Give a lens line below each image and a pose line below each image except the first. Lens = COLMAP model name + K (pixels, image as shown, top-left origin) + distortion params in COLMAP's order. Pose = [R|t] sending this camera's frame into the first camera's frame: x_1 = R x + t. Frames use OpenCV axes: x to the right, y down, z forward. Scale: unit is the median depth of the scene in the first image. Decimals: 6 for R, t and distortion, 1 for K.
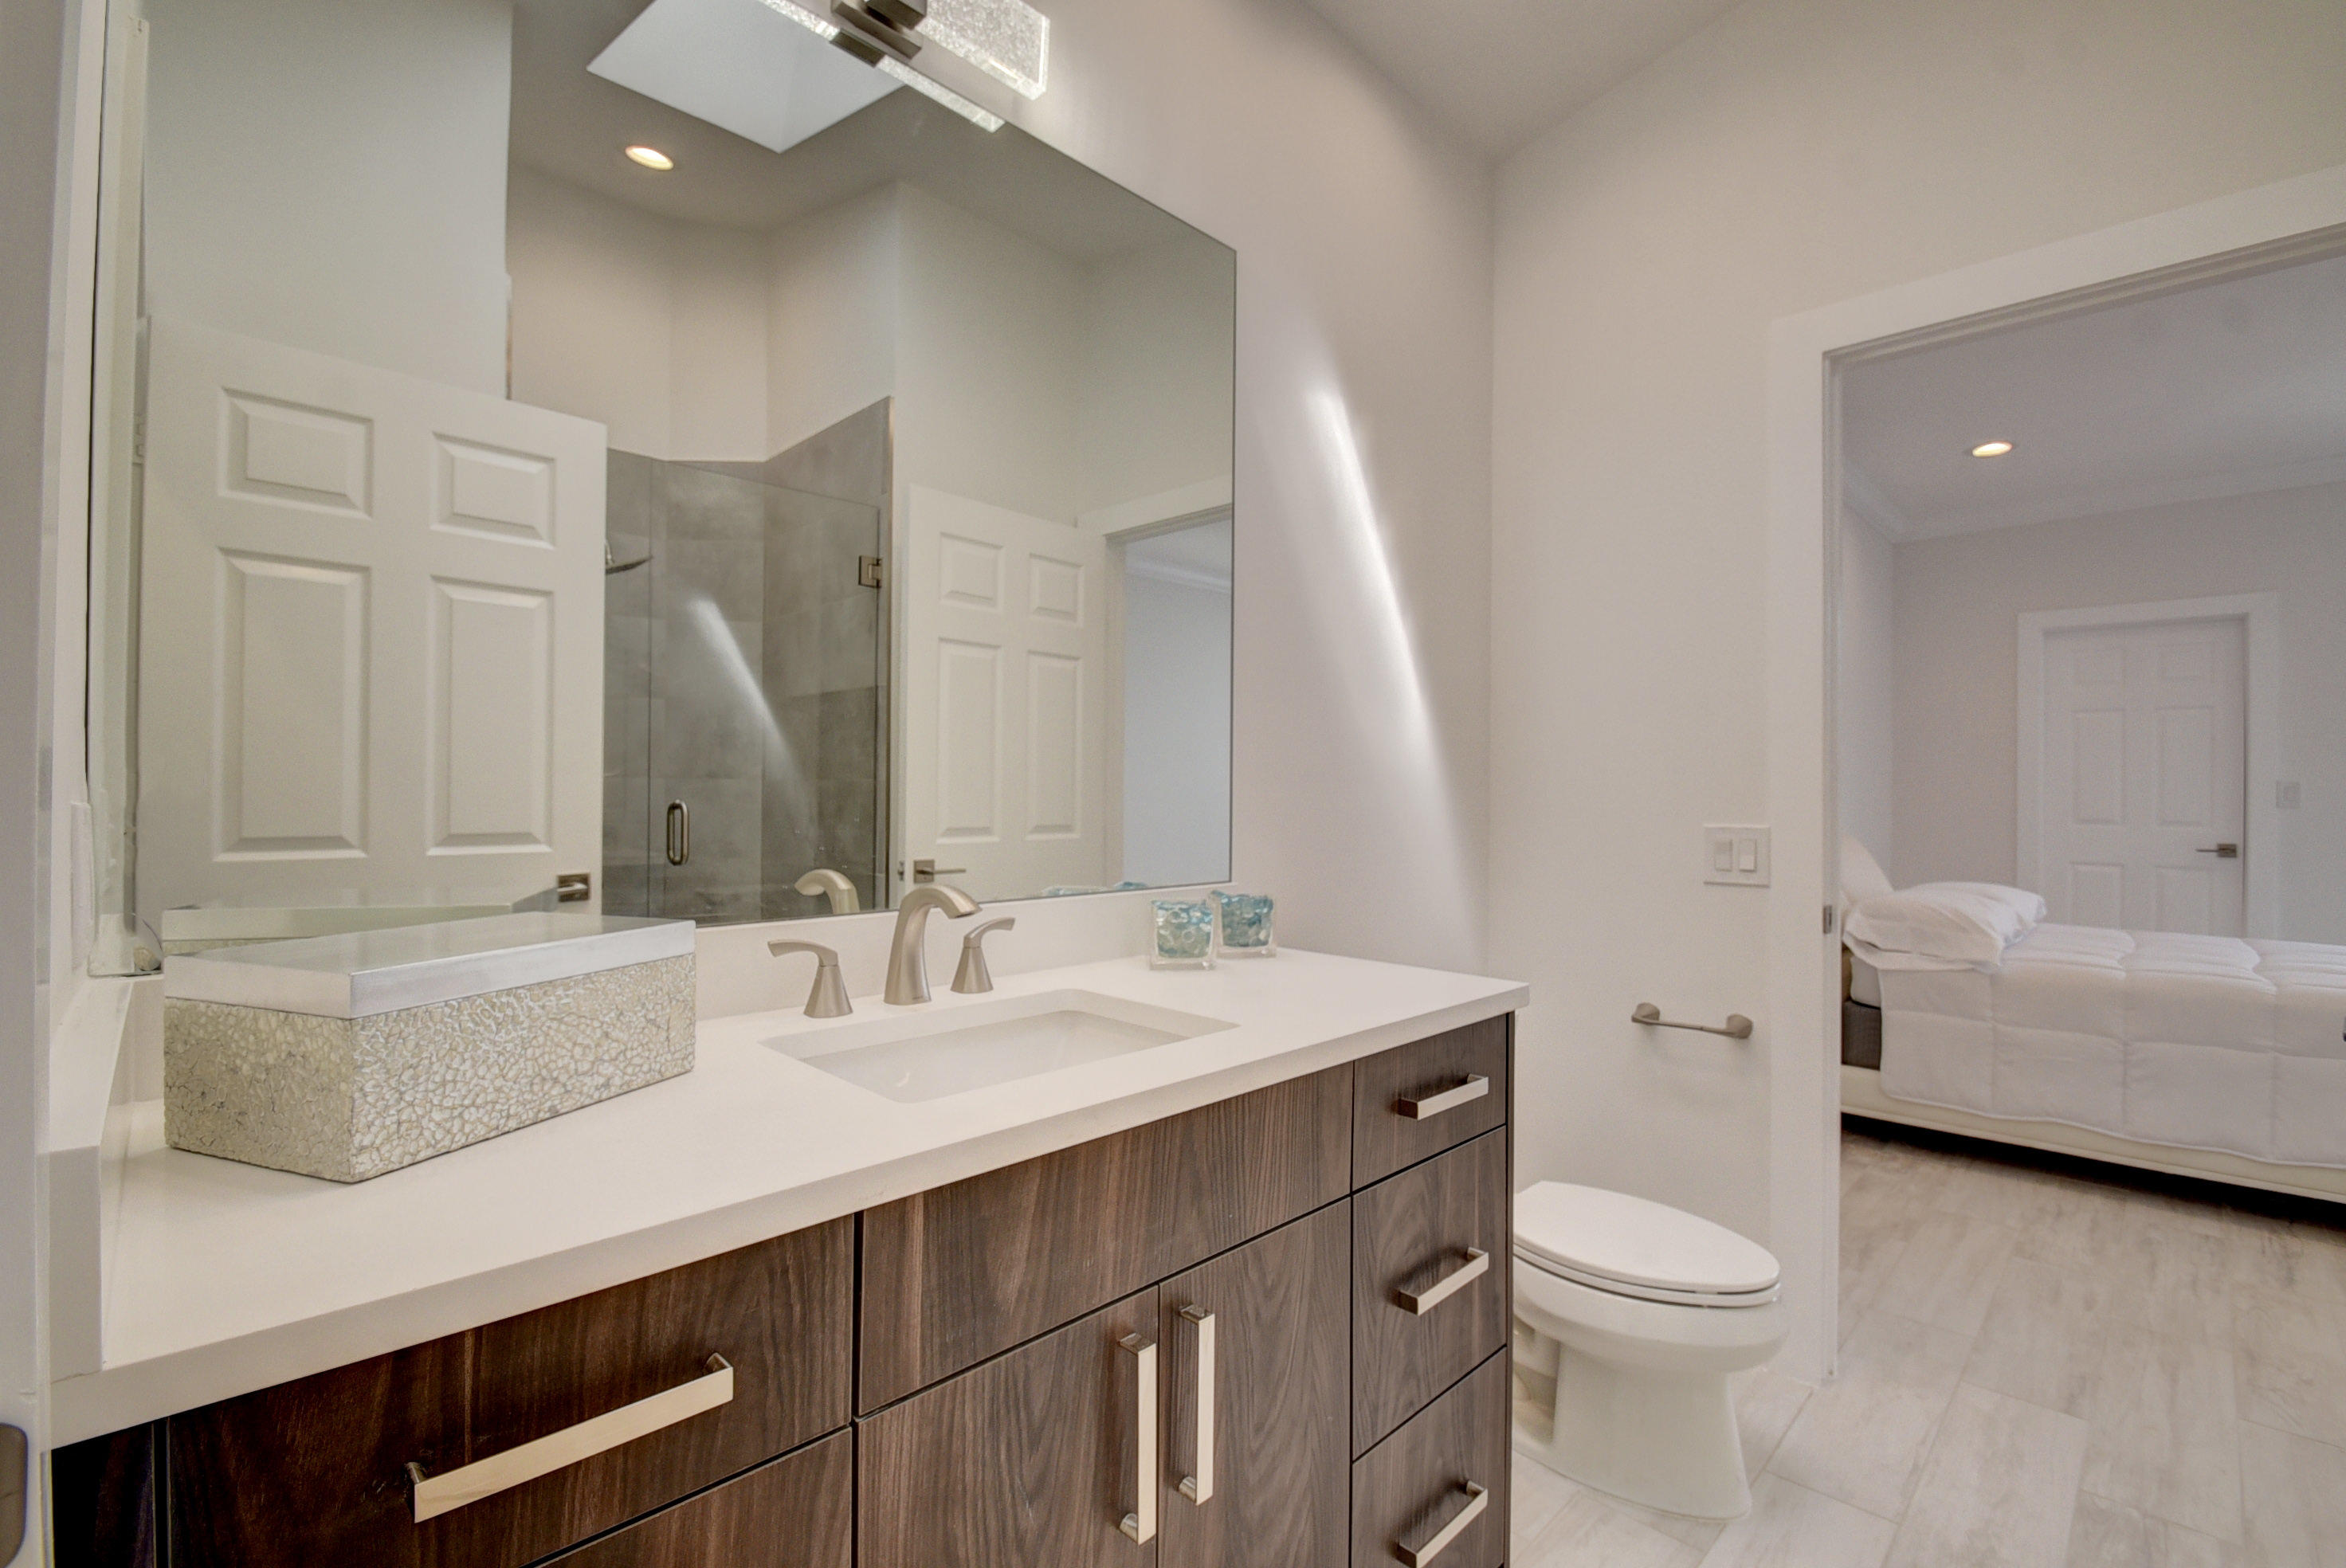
lens RADIAL K [[1025.7, 0, 1157.0], [0, 1025.7, 786.1], [0, 0, 1]] dist [-0.016254, -0.000534]
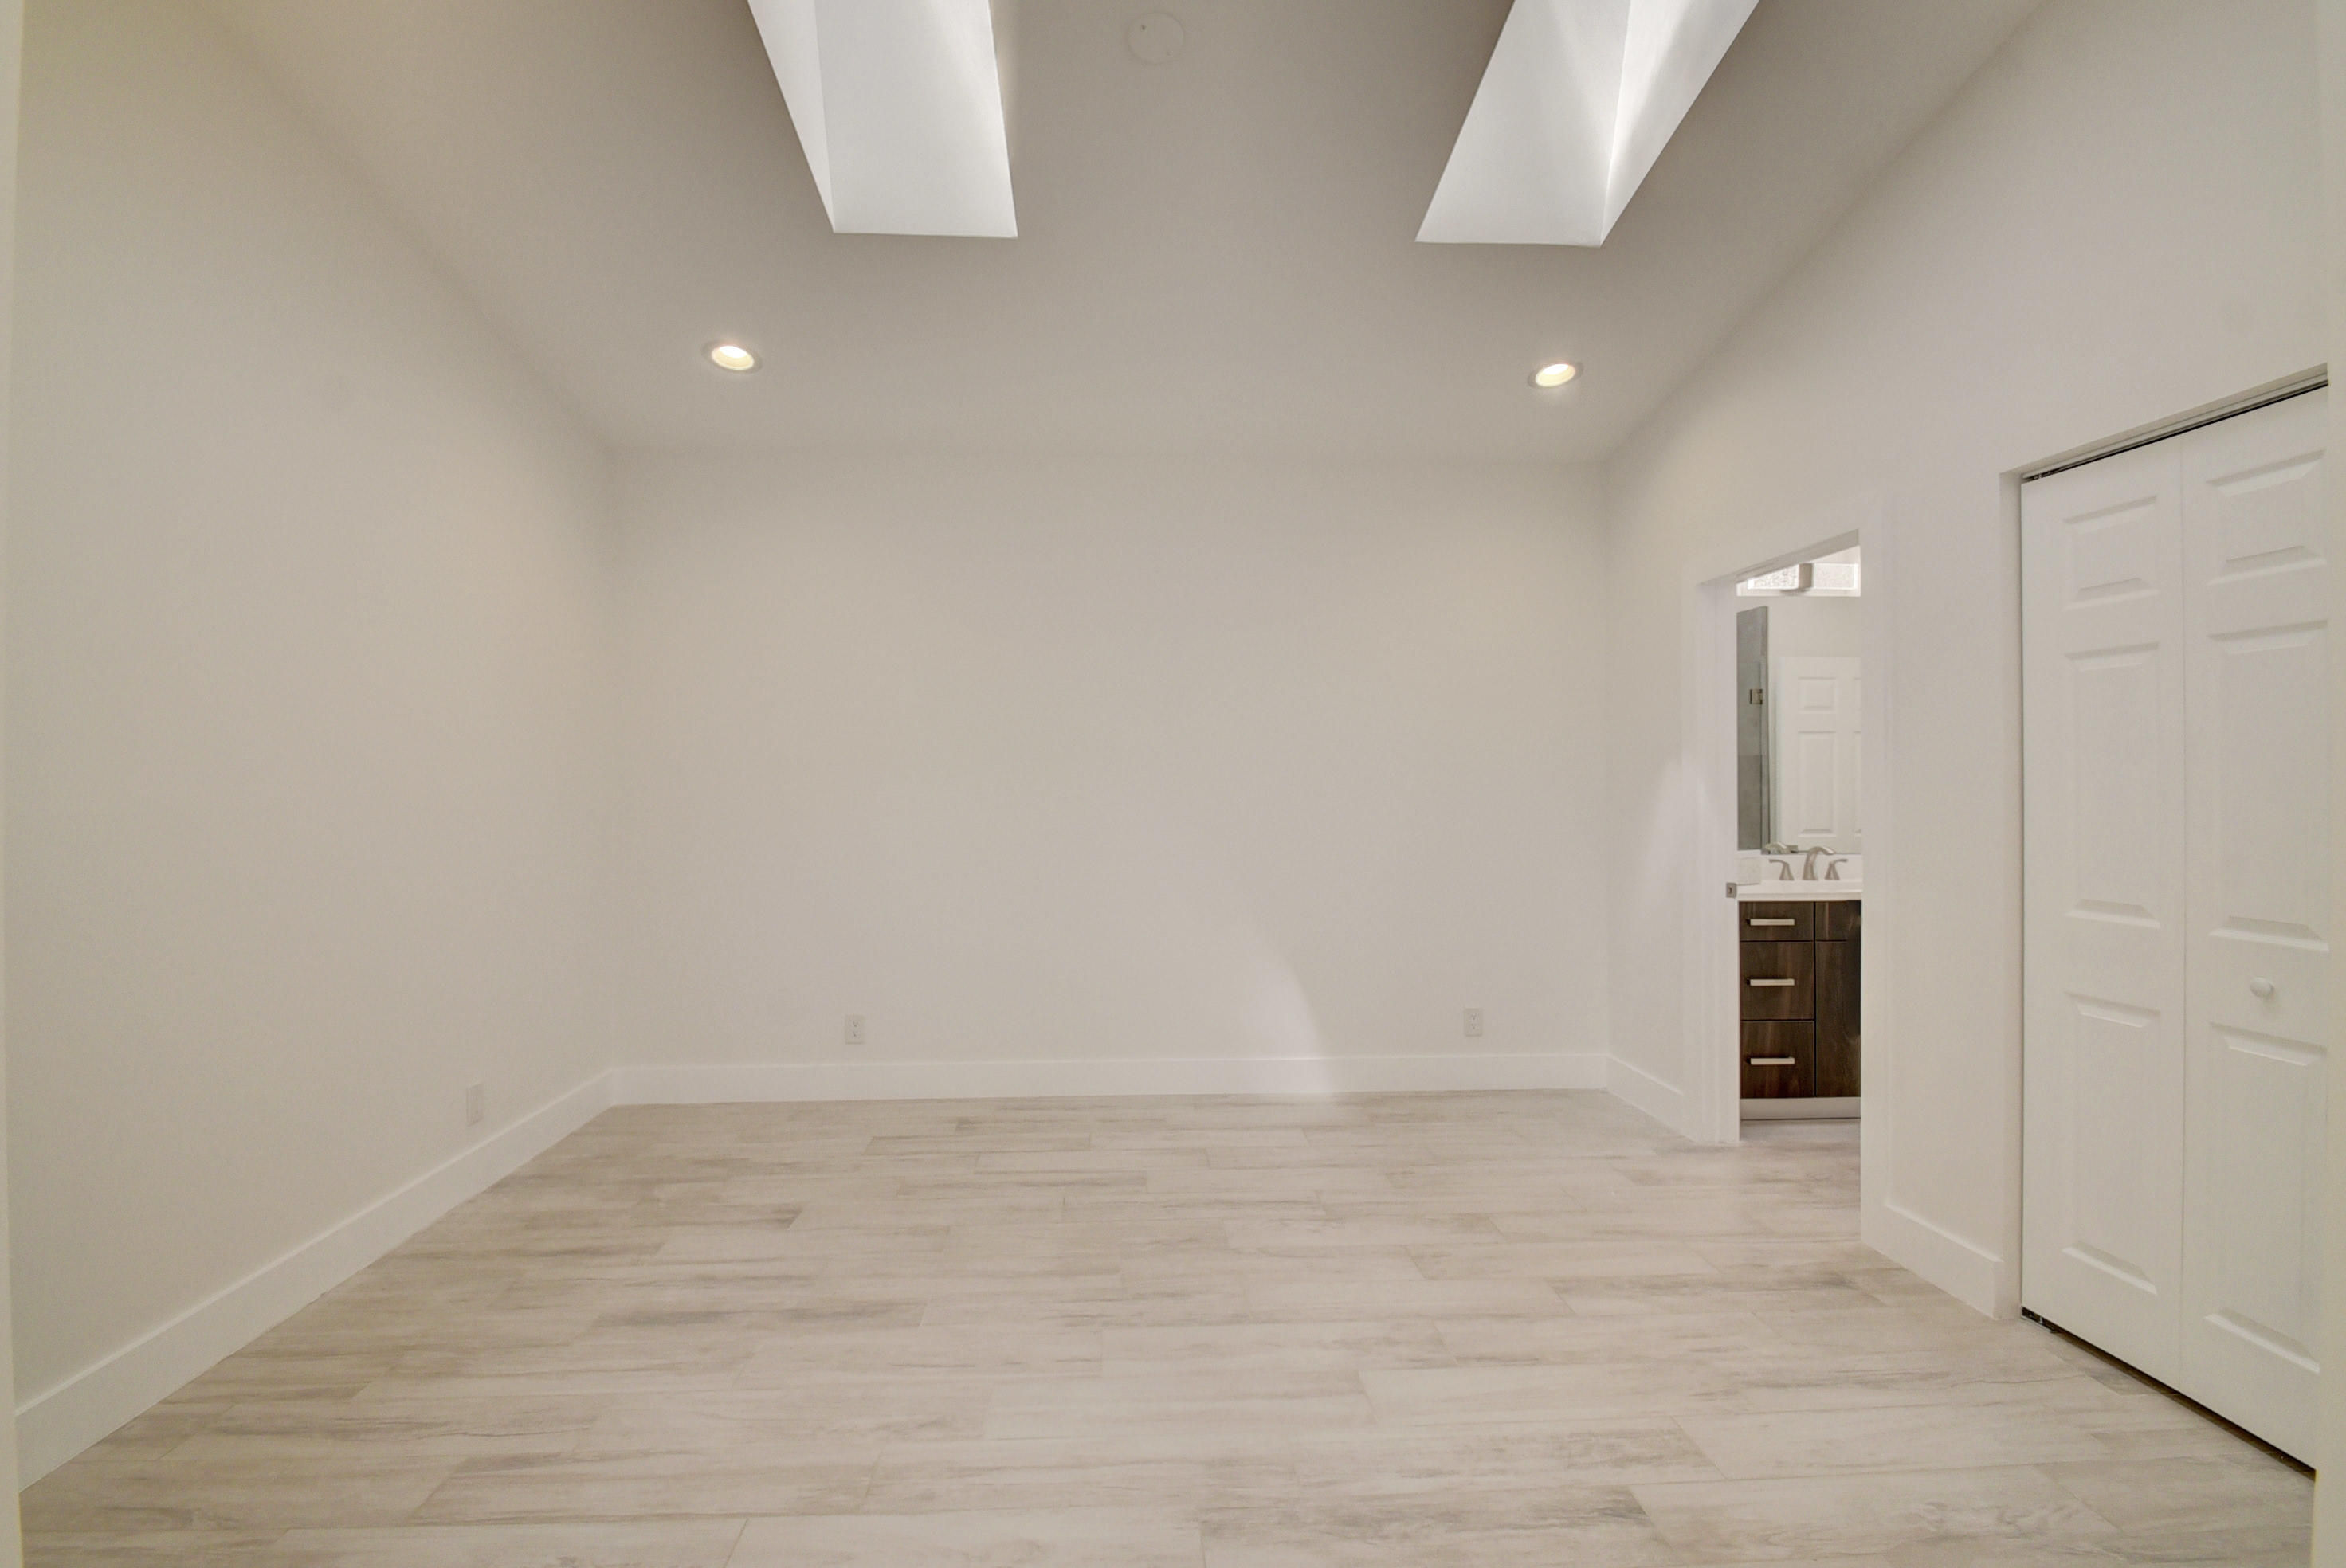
lens RADIAL K [[1025.7, 0, 1157.0], [0, 1025.7, 786.1], [0, 0, 1]] dist [-0.016254, -0.000534]
pose [[0.747359, -0.007041, -0.664383, 0.348060], [0.008779, 0.999961, -0.000723, -0.105197], [0.664362, -0.005292, 0.747392, -2.709470]]
